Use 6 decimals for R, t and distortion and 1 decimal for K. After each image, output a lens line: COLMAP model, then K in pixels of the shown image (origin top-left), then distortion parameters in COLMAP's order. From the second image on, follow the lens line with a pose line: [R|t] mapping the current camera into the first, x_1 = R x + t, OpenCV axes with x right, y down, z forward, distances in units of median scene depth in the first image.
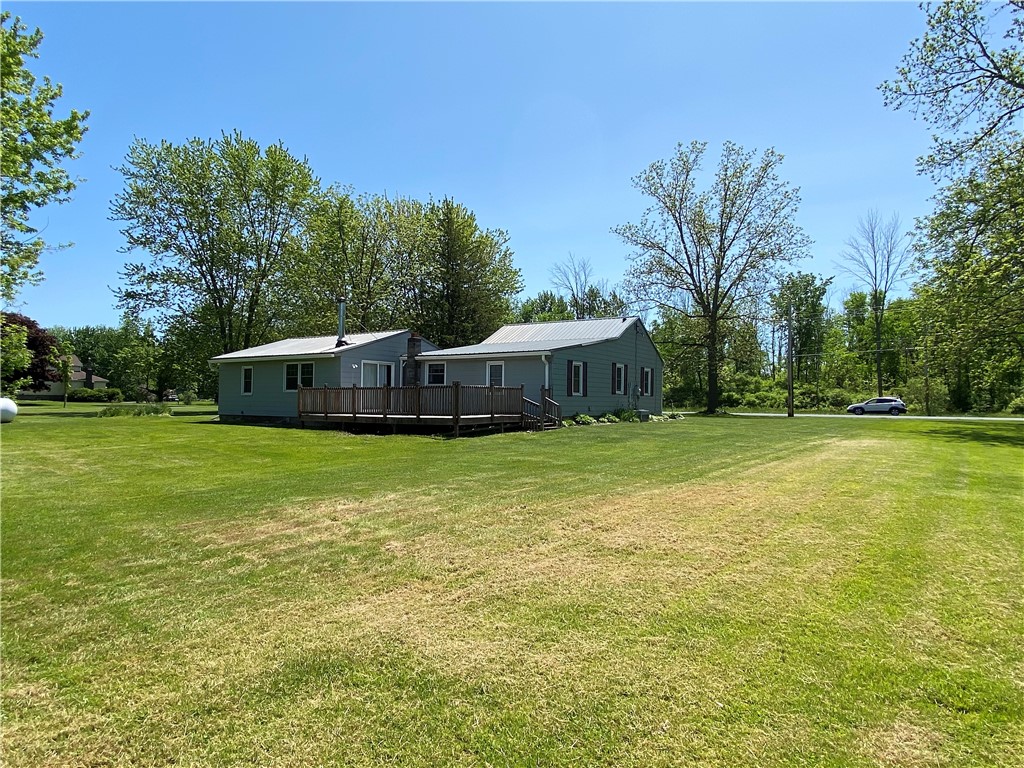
lens RADIAL K [[623.5, 0, 513.2], [0, 623.5, 384.6], [0, 0, 1]] dist [0.000855, -0.022989]
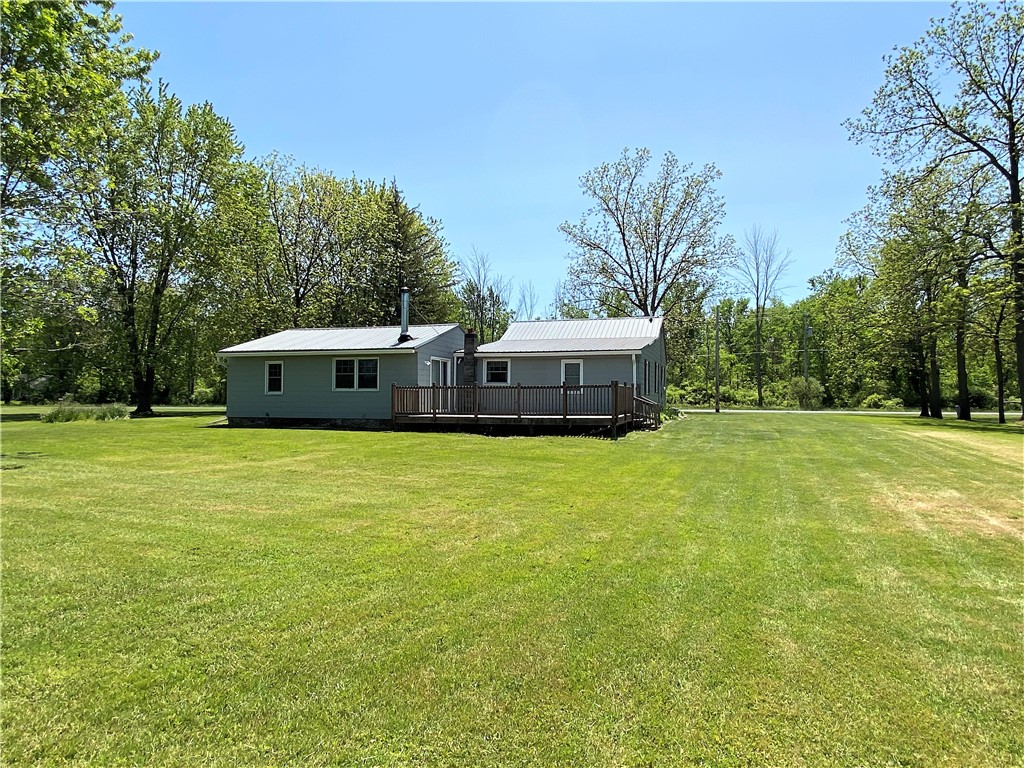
lens RADIAL K [[646.3, 0, 507.5], [0, 646.3, 383.5], [0, 0, 1]] dist [-0.002679, -0.016264]
pose [[0.958602, 0.002691, 0.284736, -0.233388], [-0.004075, 0.999983, 0.004270, -0.002021], [-0.284719, -0.005253, 0.958596, 0.028572]]
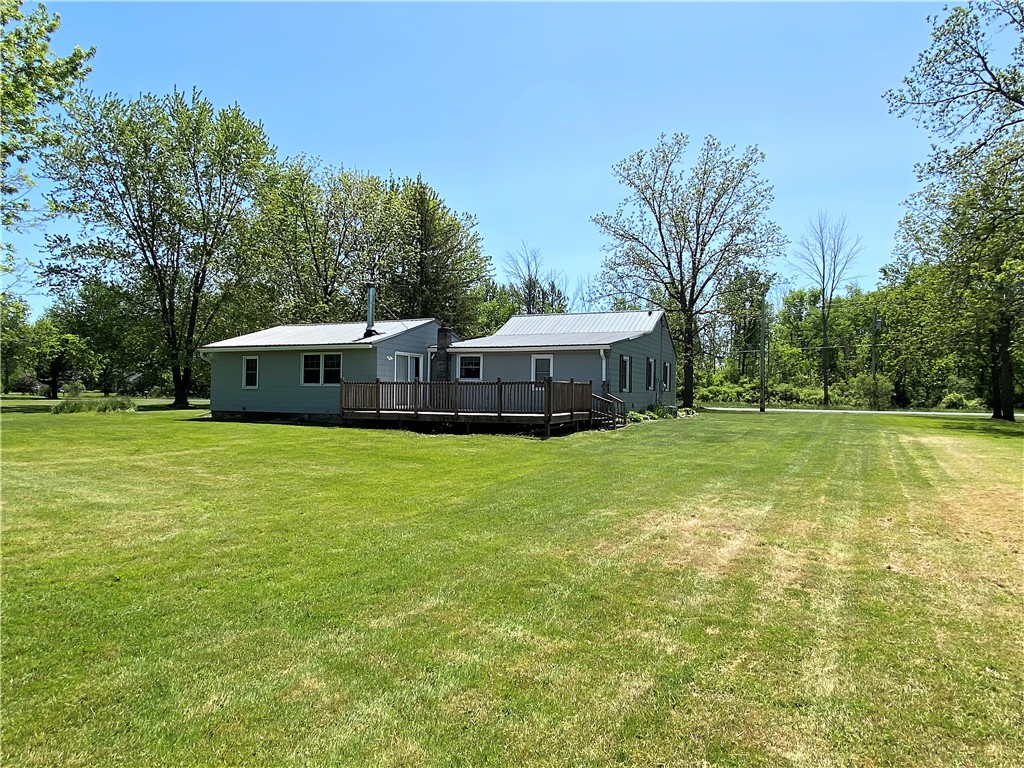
lens RADIAL K [[646.3, 0, 512.7], [0, 646.3, 386.1], [0, 0, 1]] dist [-0.002679, -0.016264]
pose [[0.987979, 0.005820, 0.154481, -0.125599], [-0.008280, 0.999849, 0.015284, -0.002602], [-0.154369, -0.016380, 0.987878, 0.021198]]
